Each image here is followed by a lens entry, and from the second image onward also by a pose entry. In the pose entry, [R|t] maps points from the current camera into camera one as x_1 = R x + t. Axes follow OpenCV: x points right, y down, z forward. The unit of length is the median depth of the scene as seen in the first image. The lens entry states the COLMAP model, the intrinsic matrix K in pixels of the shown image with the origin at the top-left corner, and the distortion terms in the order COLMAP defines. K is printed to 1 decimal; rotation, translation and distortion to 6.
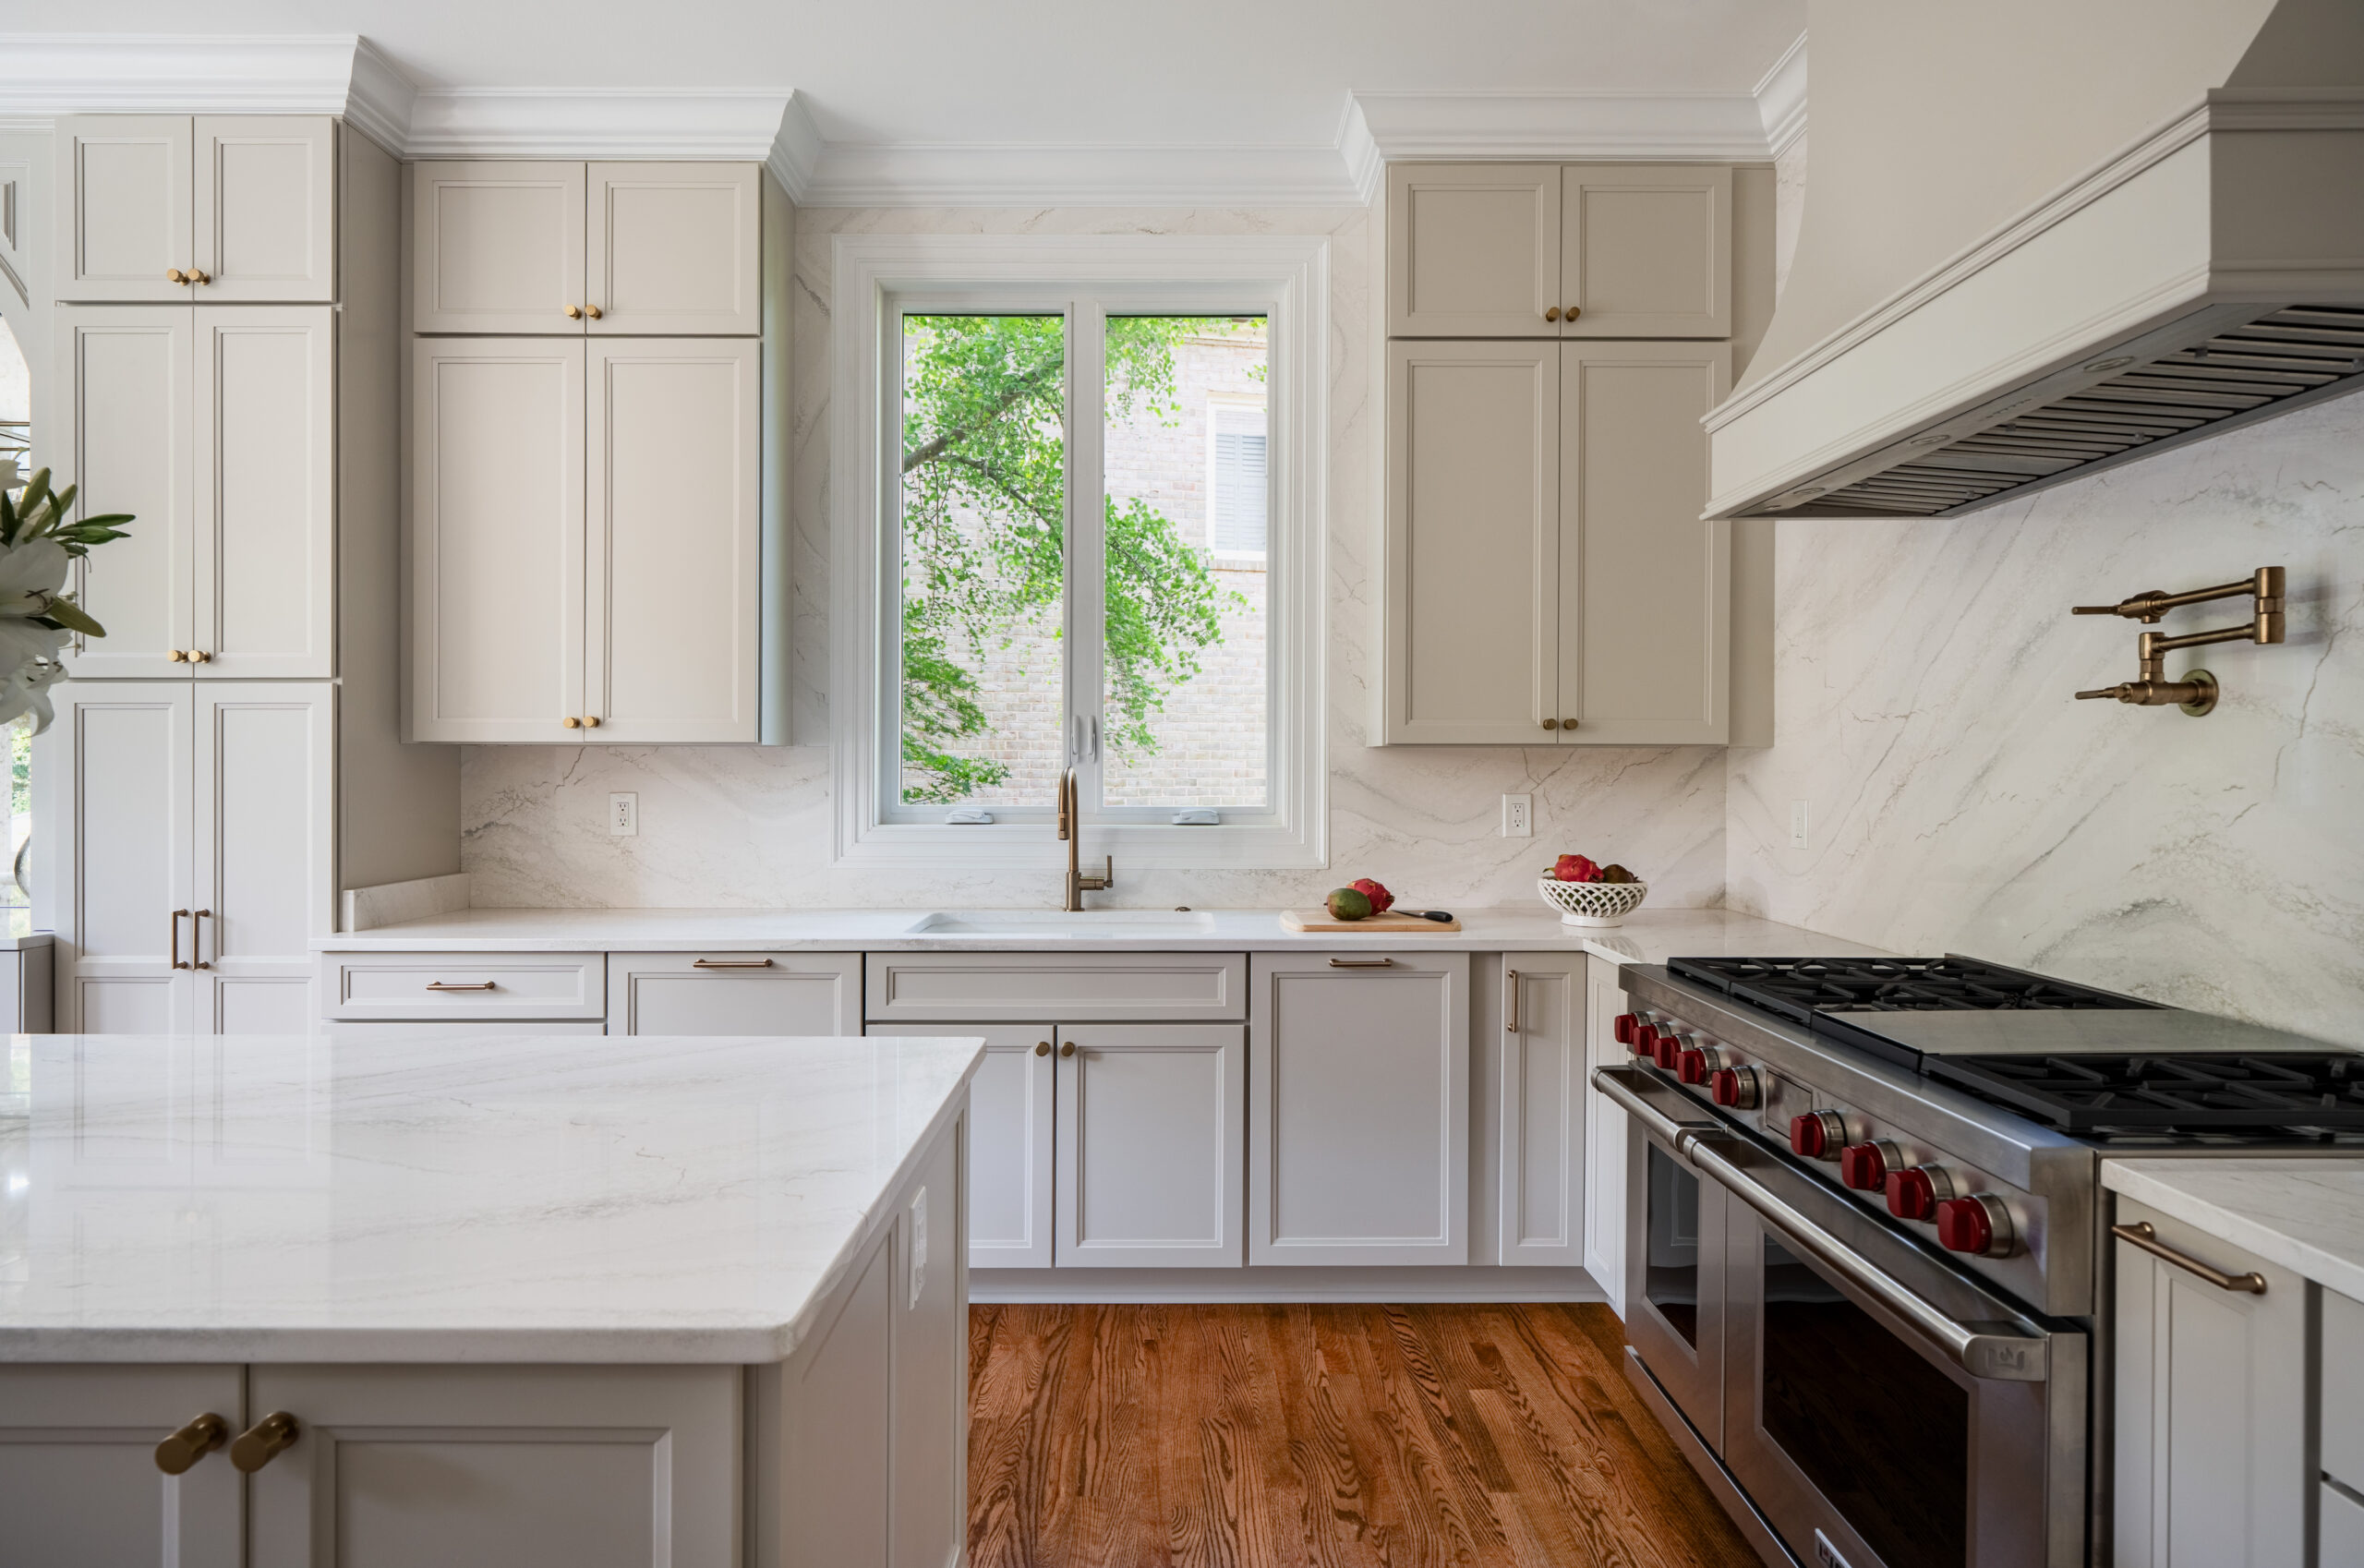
lens RADIAL K [[1244.5, 0, 1190.5], [0, 1244.5, 758.4], [0, 0, 1]] dist [-0.003411, -0.000453]
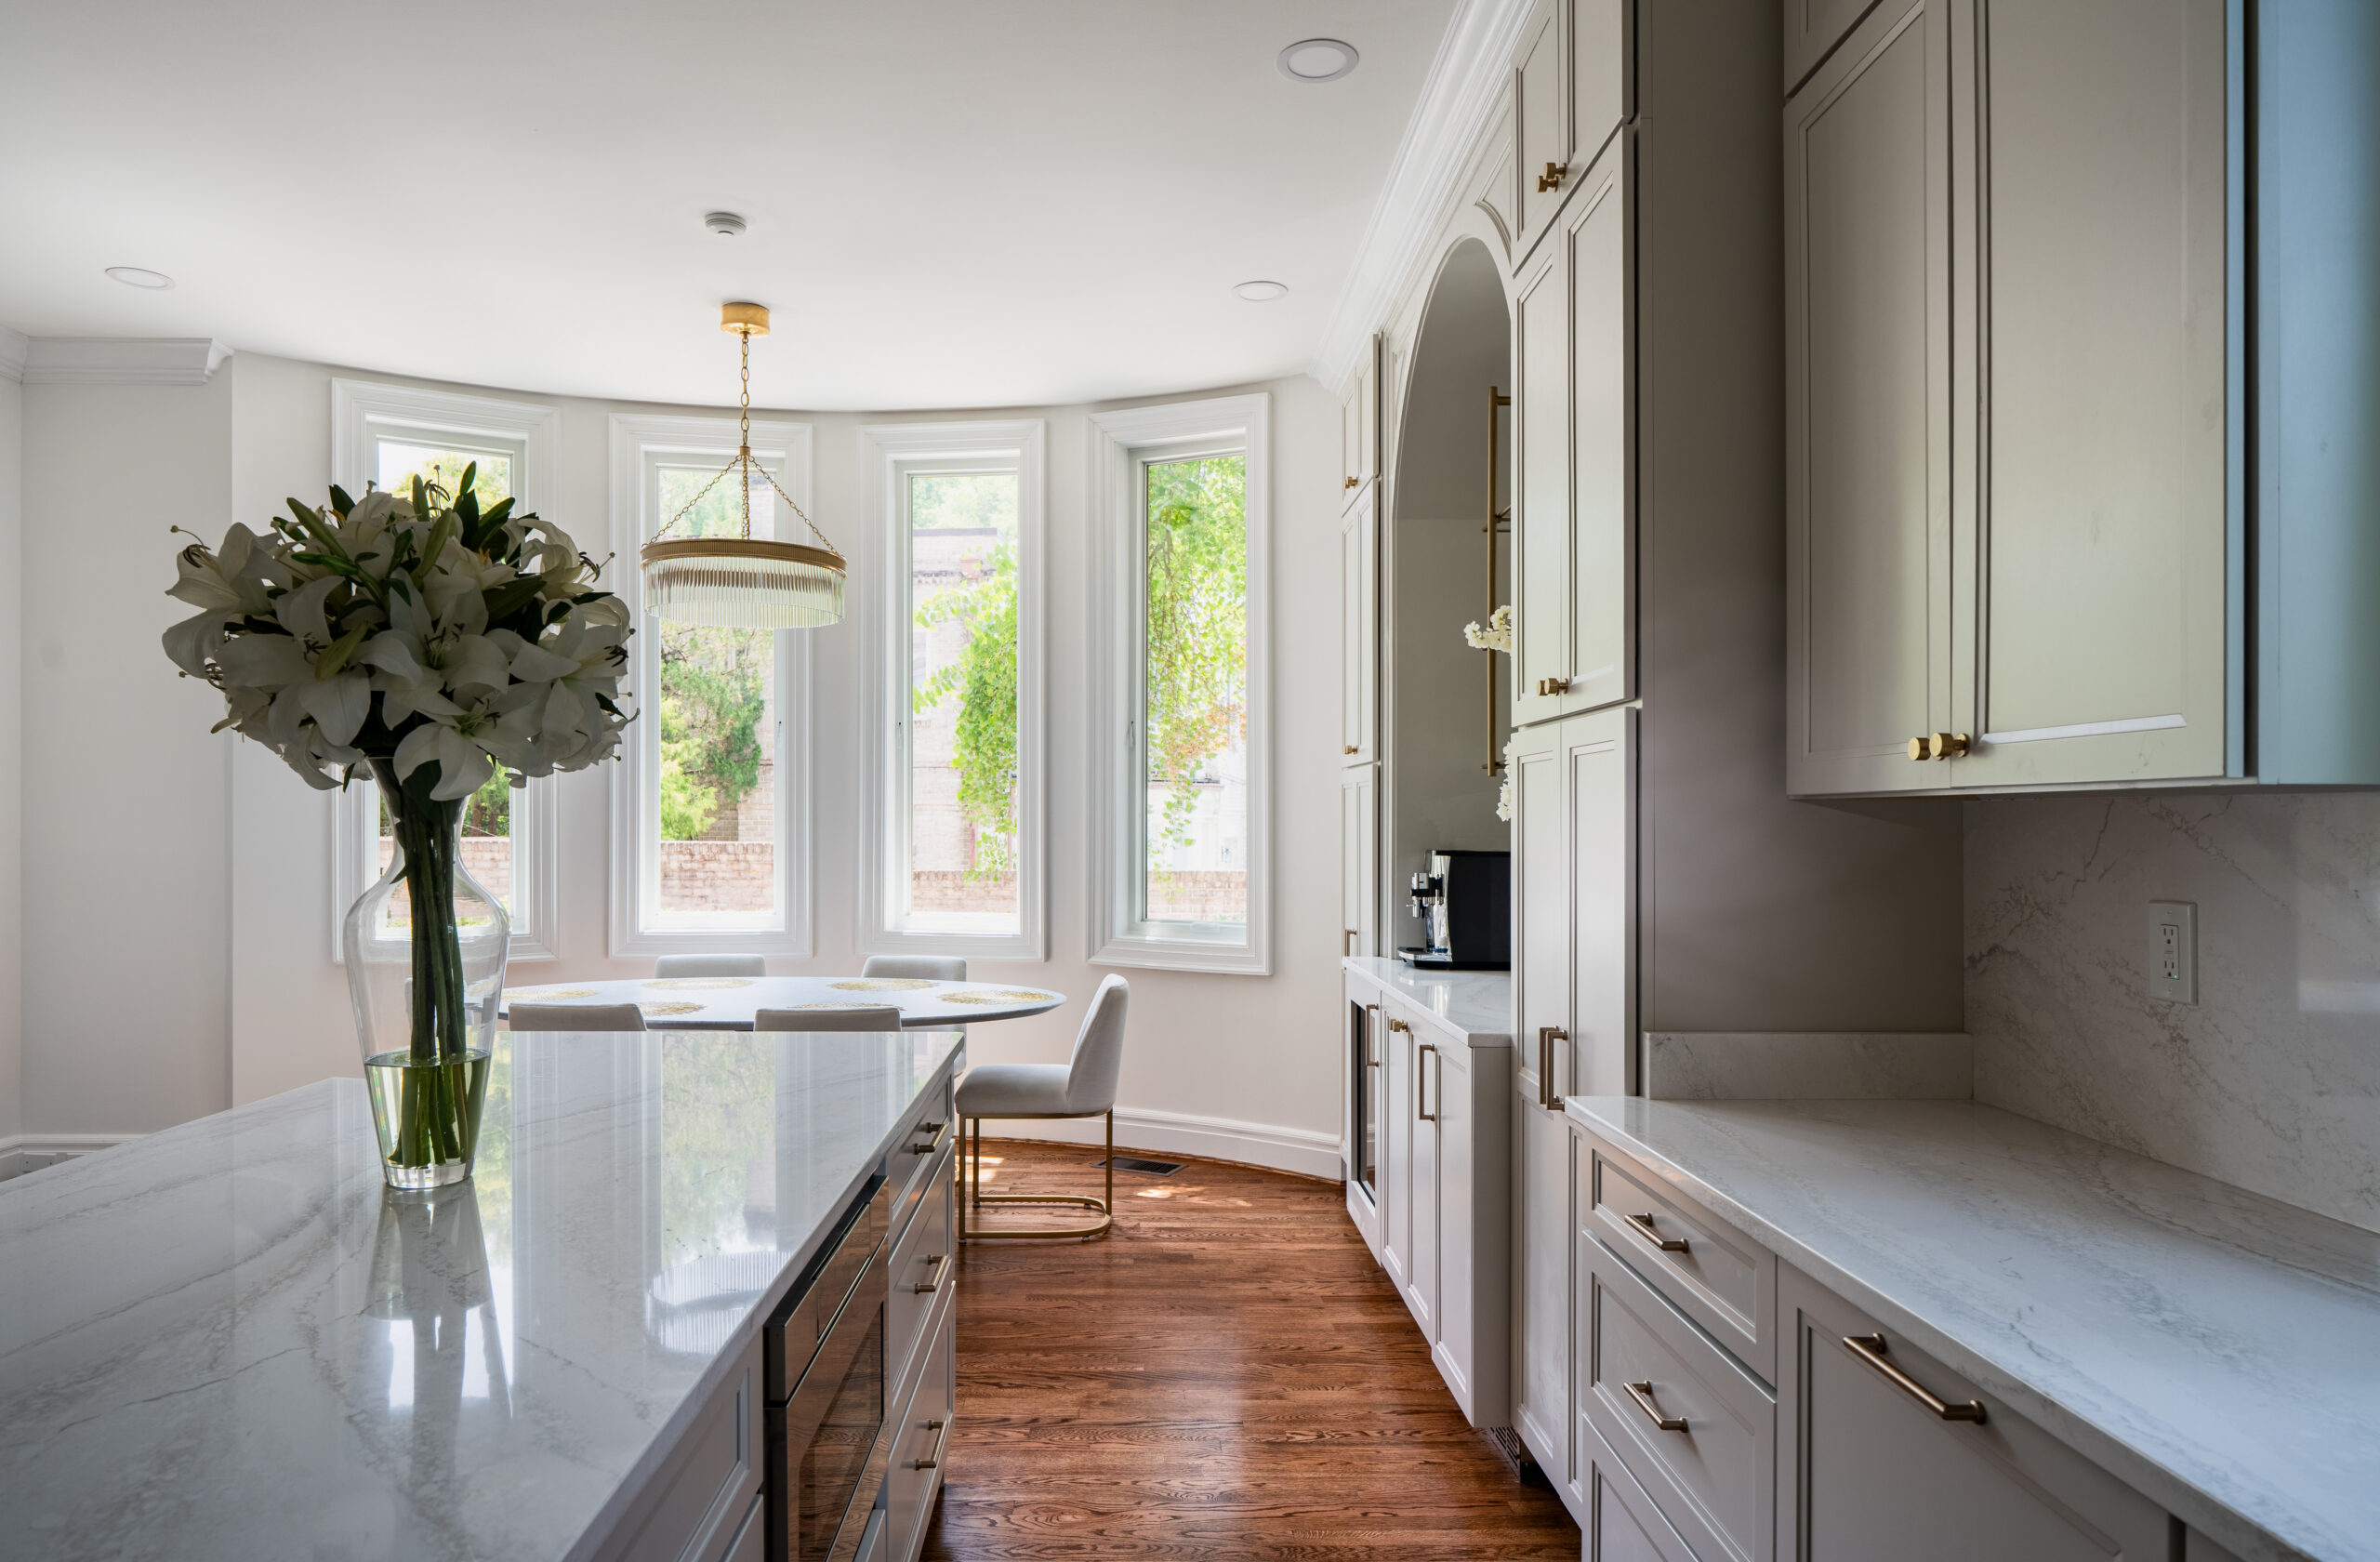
lens RADIAL K [[1467.9, 0, 1154.8], [0, 1467.9, 810.3], [0, 0, 1]] dist [0.007034, 0.001548]
pose [[0.002380, -0.010445, -0.999943, 0.073100], [0.000640, 0.999945, -0.010444, 0.000752], [0.999997, -0.000615, 0.002386, 0.765191]]
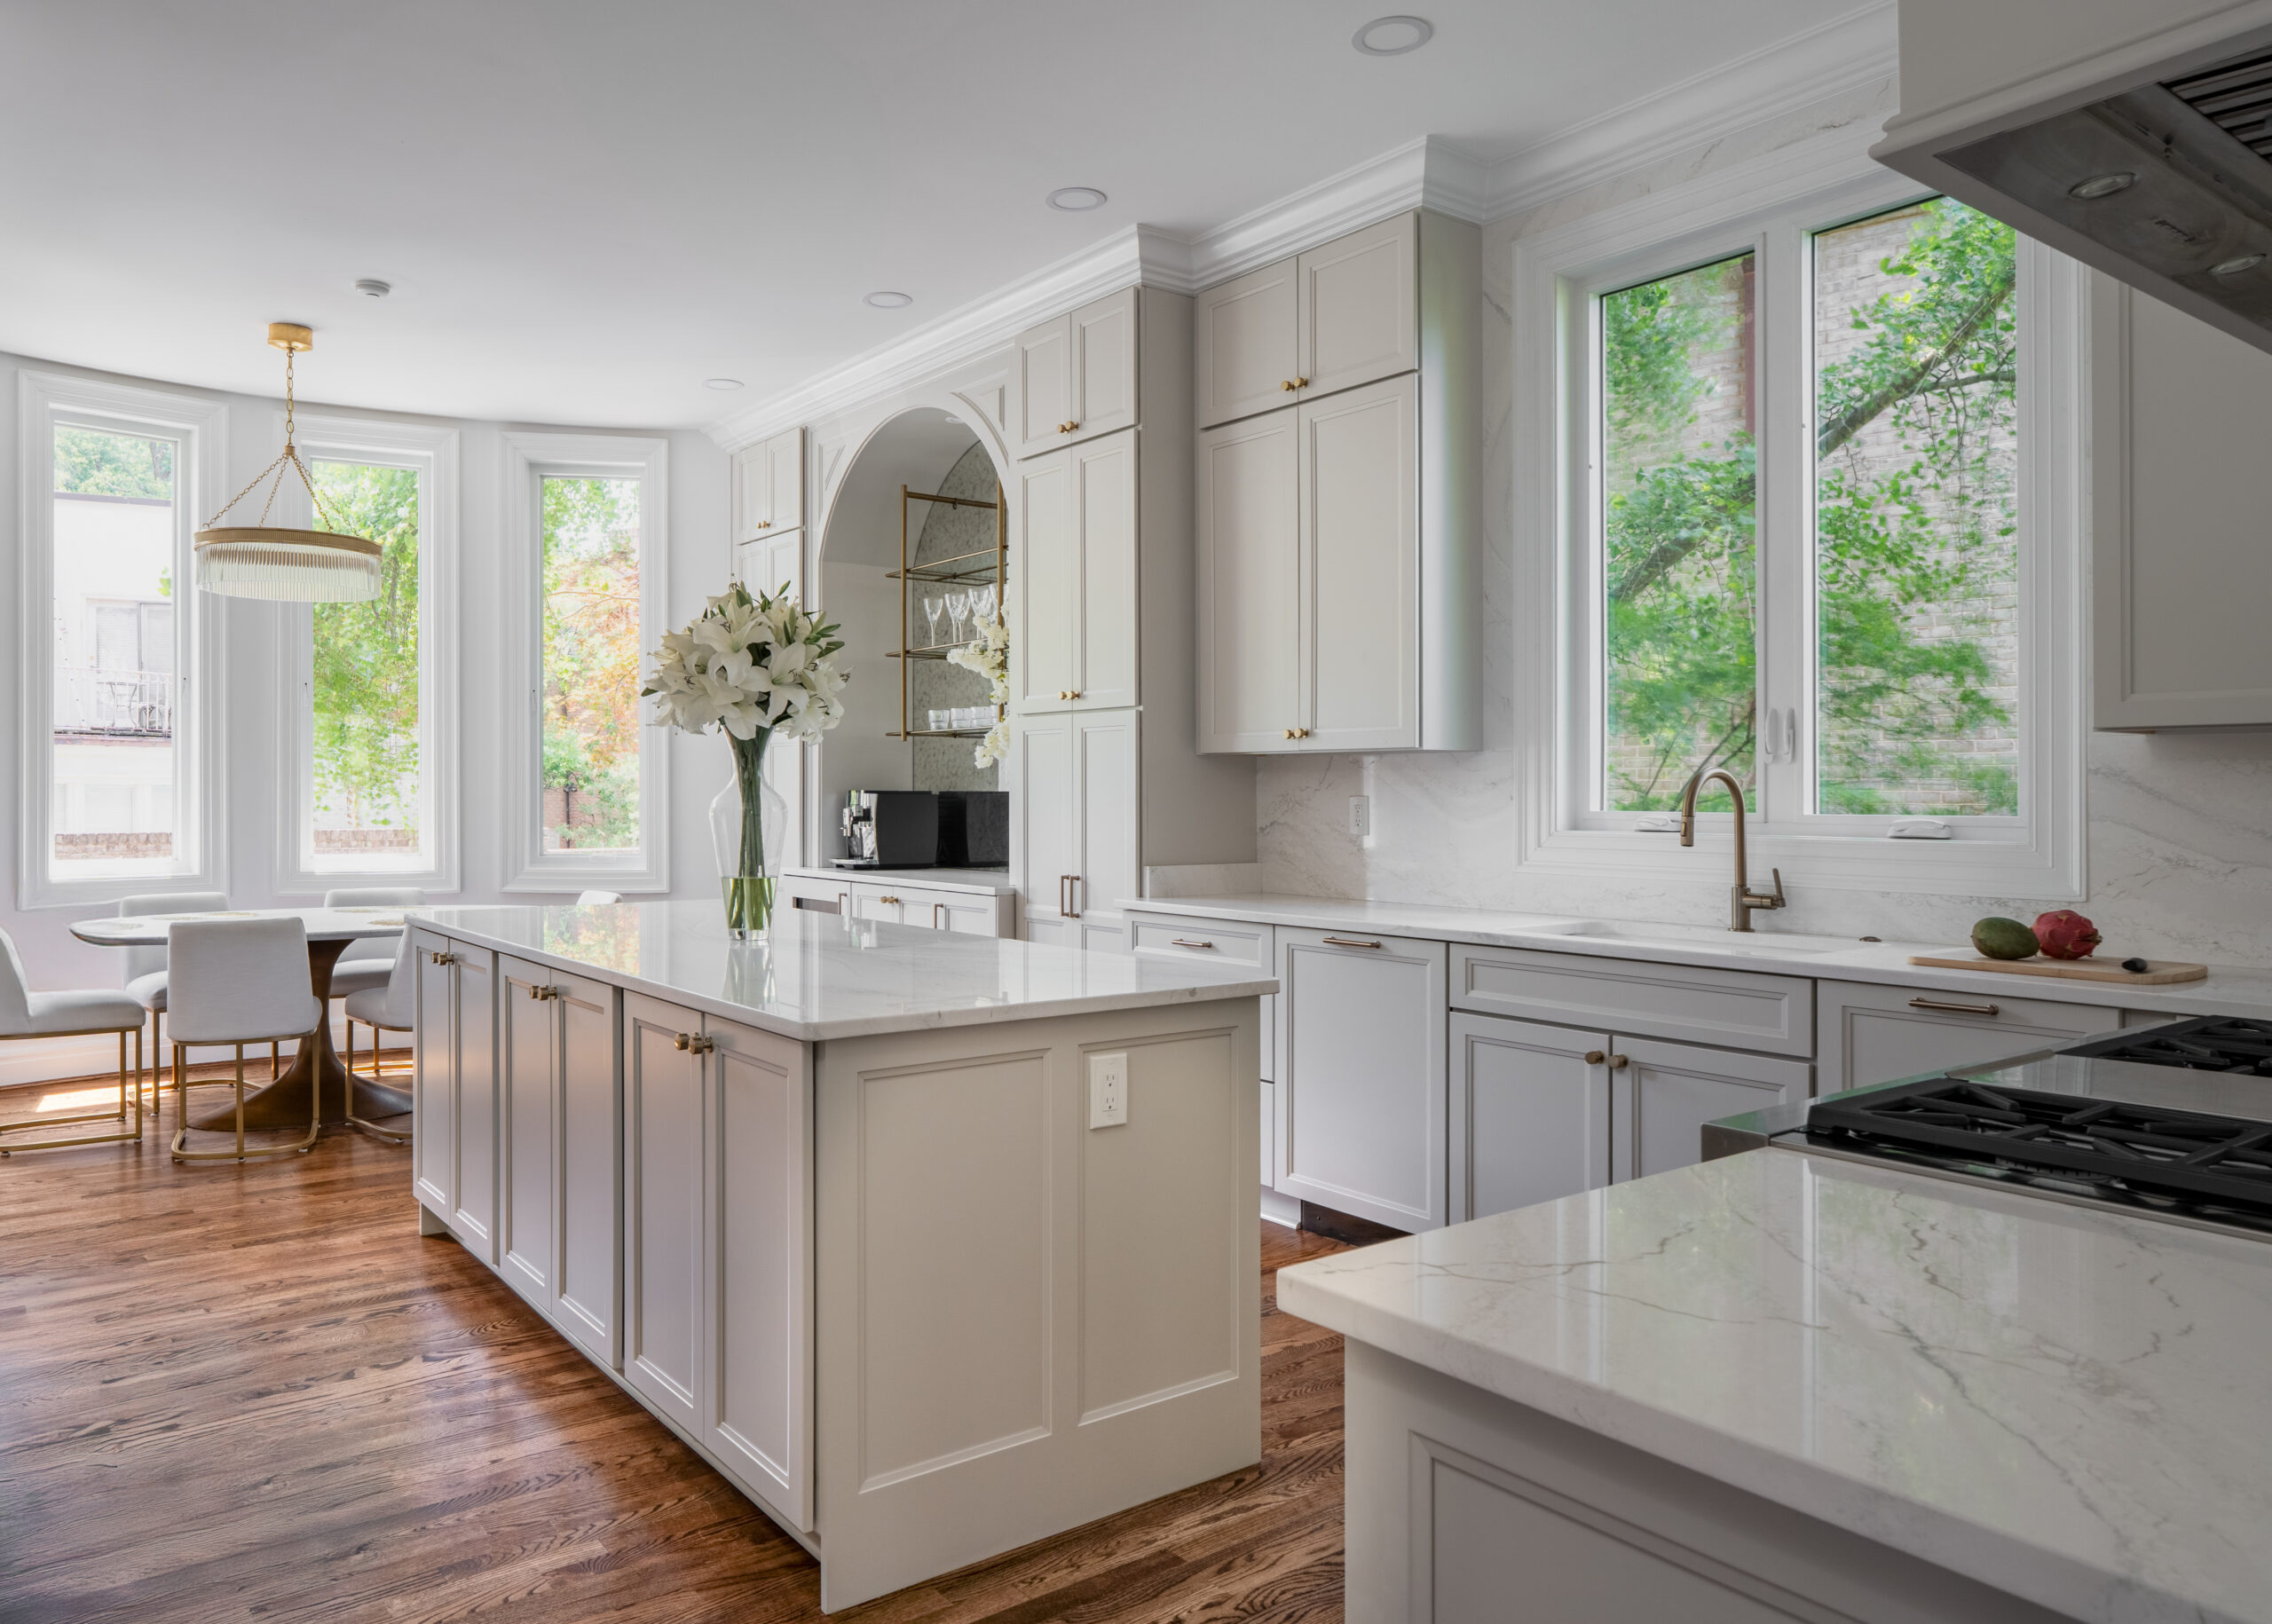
lens RADIAL K [[1545.8, 0, 1024.9], [0, 1545.8, 765.7], [0, 0, 1]] dist [-0.000802, 0.002576]
pose [[0.571751, -0.014617, -0.820297, 0.609299], [0.004031, 0.999879, -0.015007, 0.023897], [0.820418, 0.005274, 0.571740, -0.045469]]
